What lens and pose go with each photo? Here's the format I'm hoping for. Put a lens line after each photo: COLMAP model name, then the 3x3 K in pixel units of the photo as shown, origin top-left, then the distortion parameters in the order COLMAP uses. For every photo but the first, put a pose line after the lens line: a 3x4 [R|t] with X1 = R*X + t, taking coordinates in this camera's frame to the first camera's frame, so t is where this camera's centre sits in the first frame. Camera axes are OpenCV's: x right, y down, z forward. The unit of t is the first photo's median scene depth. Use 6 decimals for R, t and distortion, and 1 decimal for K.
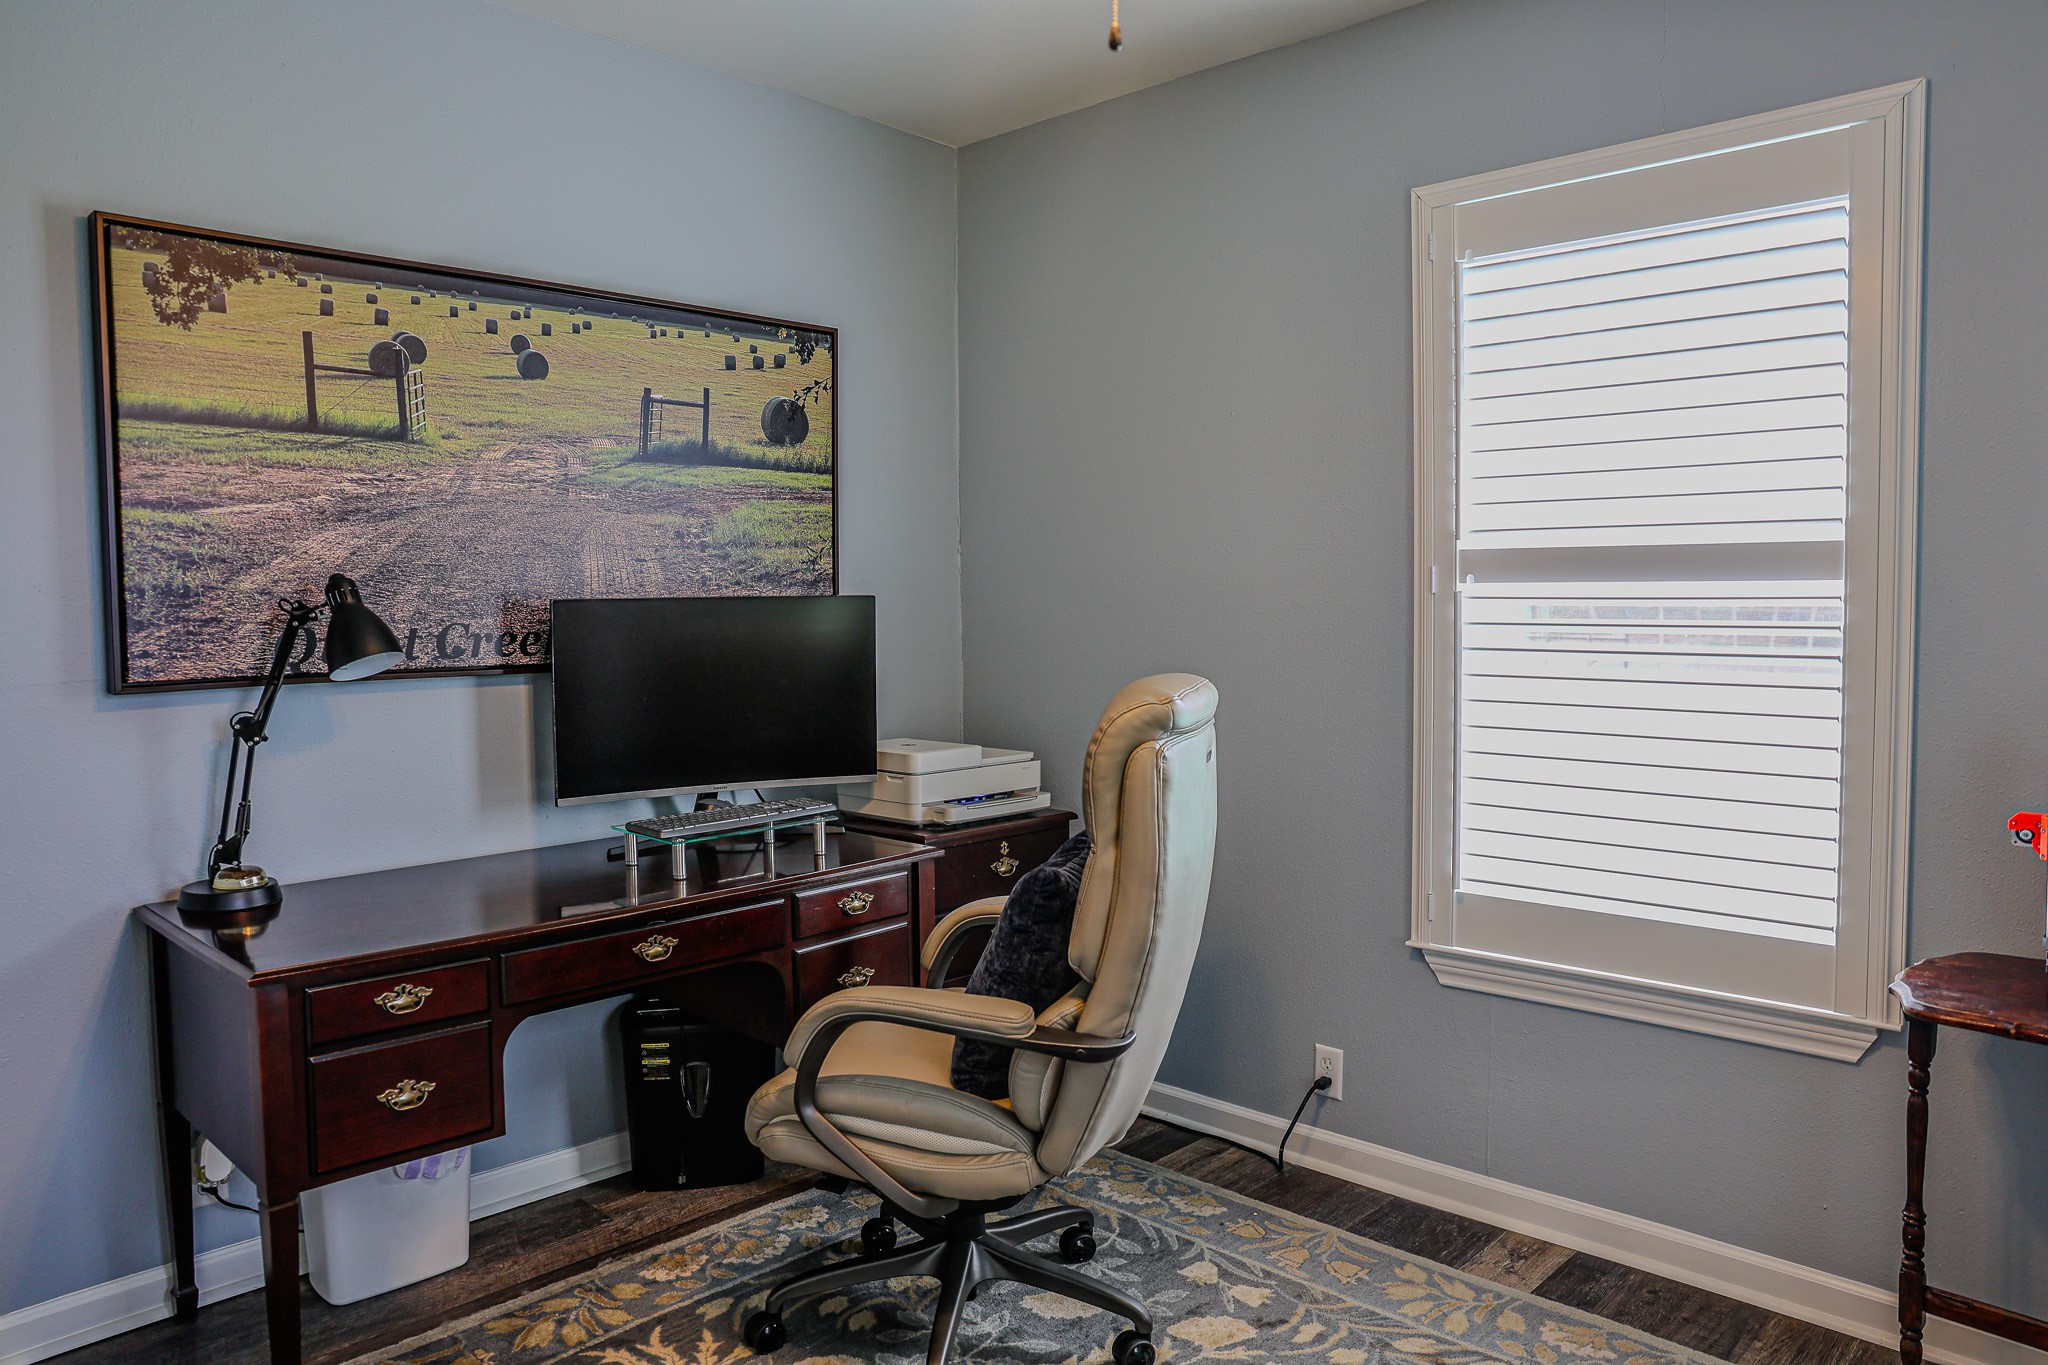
lens RADIAL K [[1401.9, 0, 1024.0], [0, 1401.9, 682.5], [0, 0, 1]] dist [-0.114024, 0.087530]
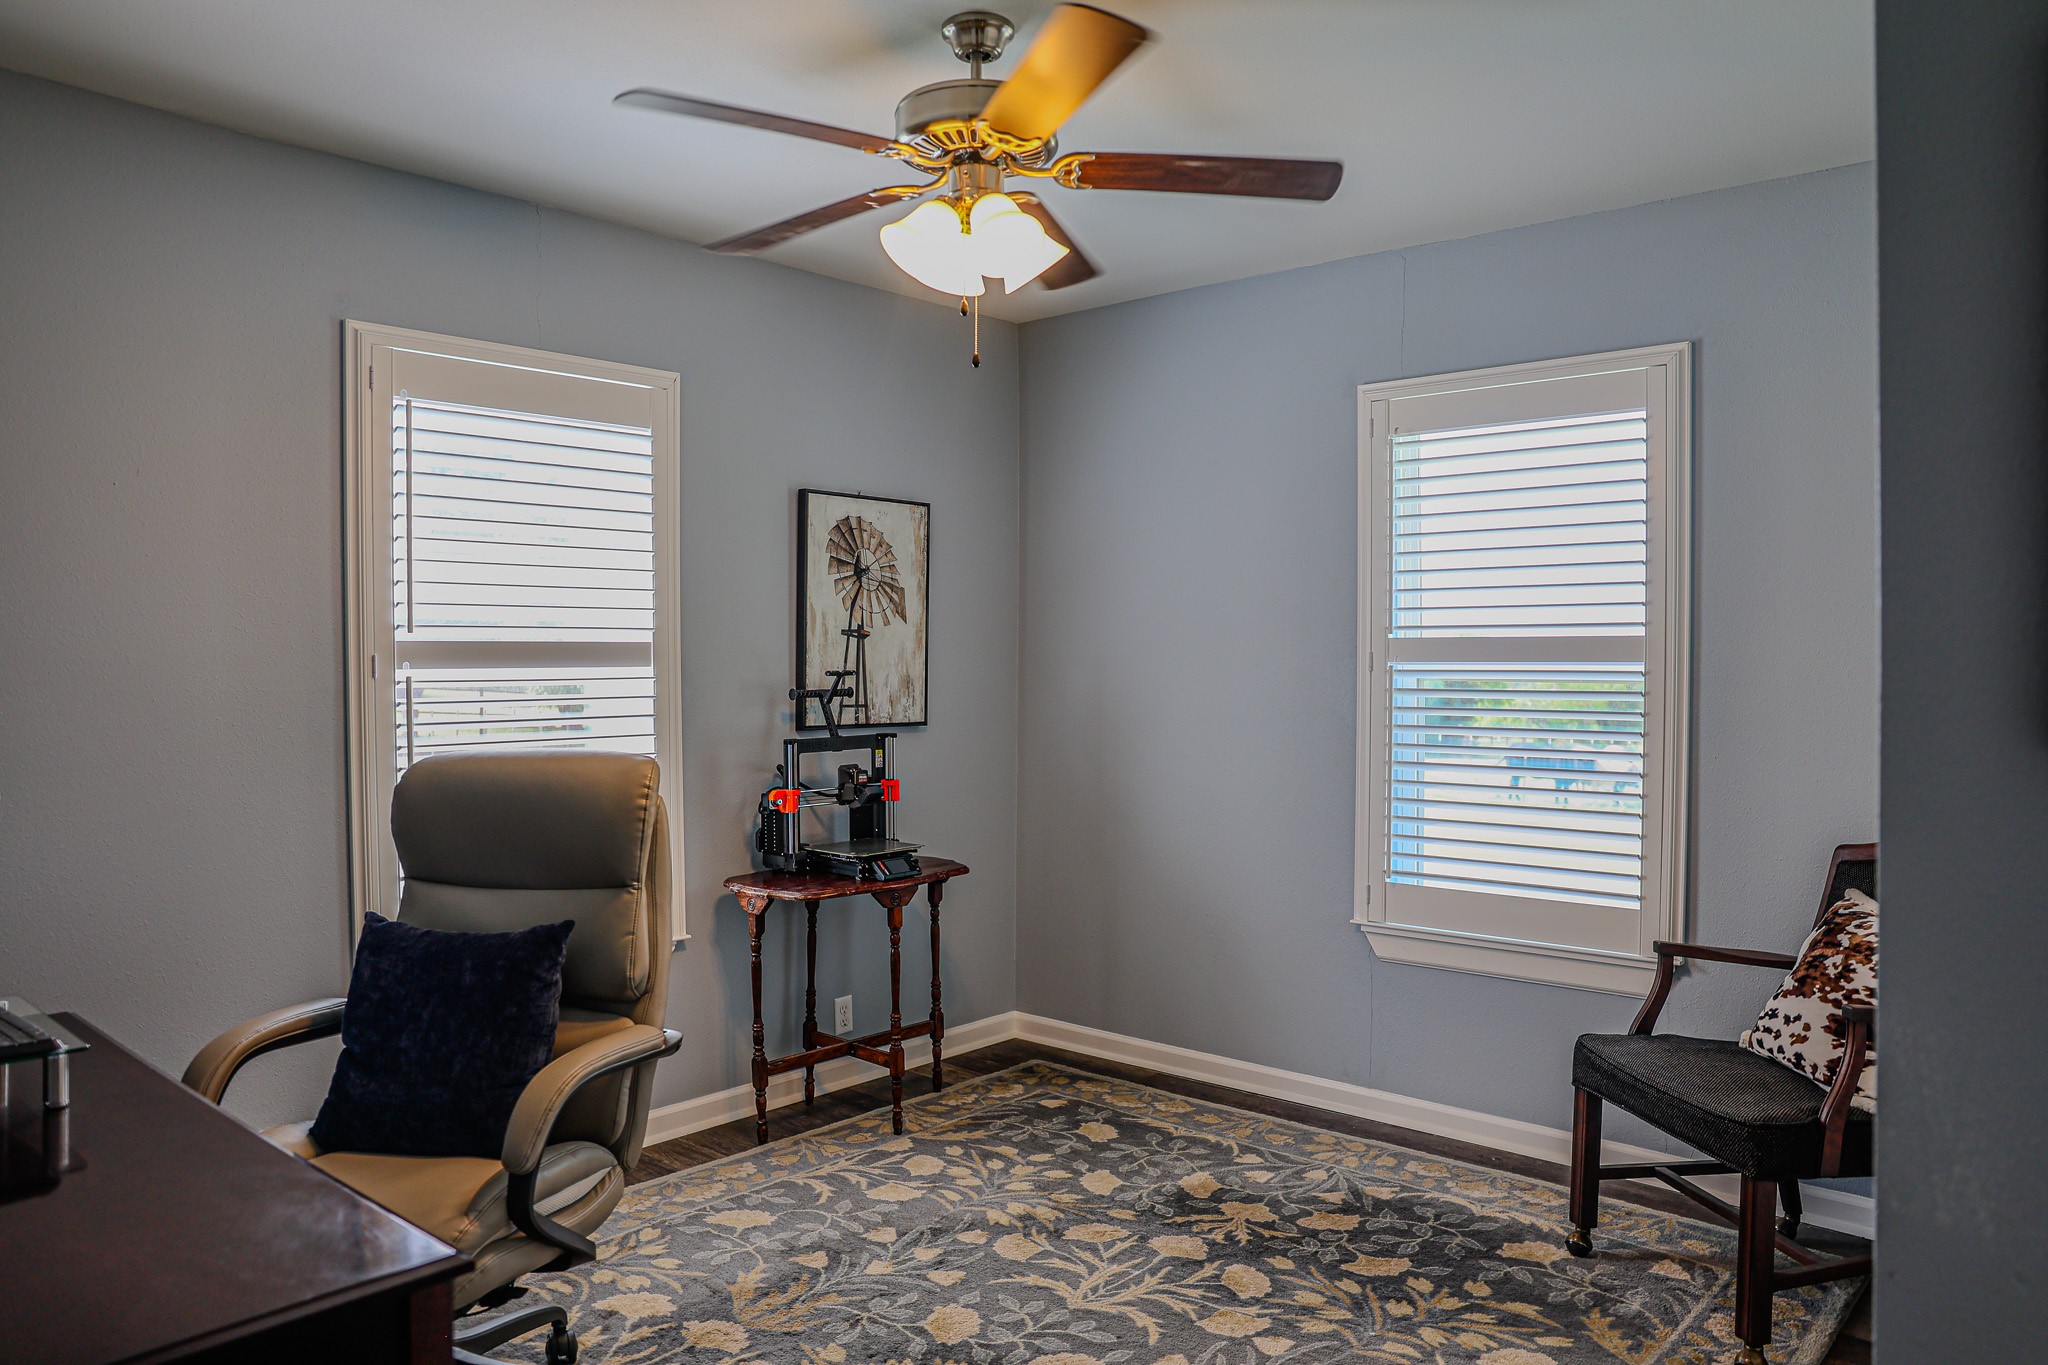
lens RADIAL K [[1401.9, 0, 1024.0], [0, 1401.9, 682.5], [0, 0, 1]] dist [-0.114024, 0.087530]
pose [[-0.042055, -0.009637, 0.999069, -1.058789], [0.065951, 0.997746, 0.012401, -0.048384], [-0.996936, 0.066411, -0.041325, 0.634248]]
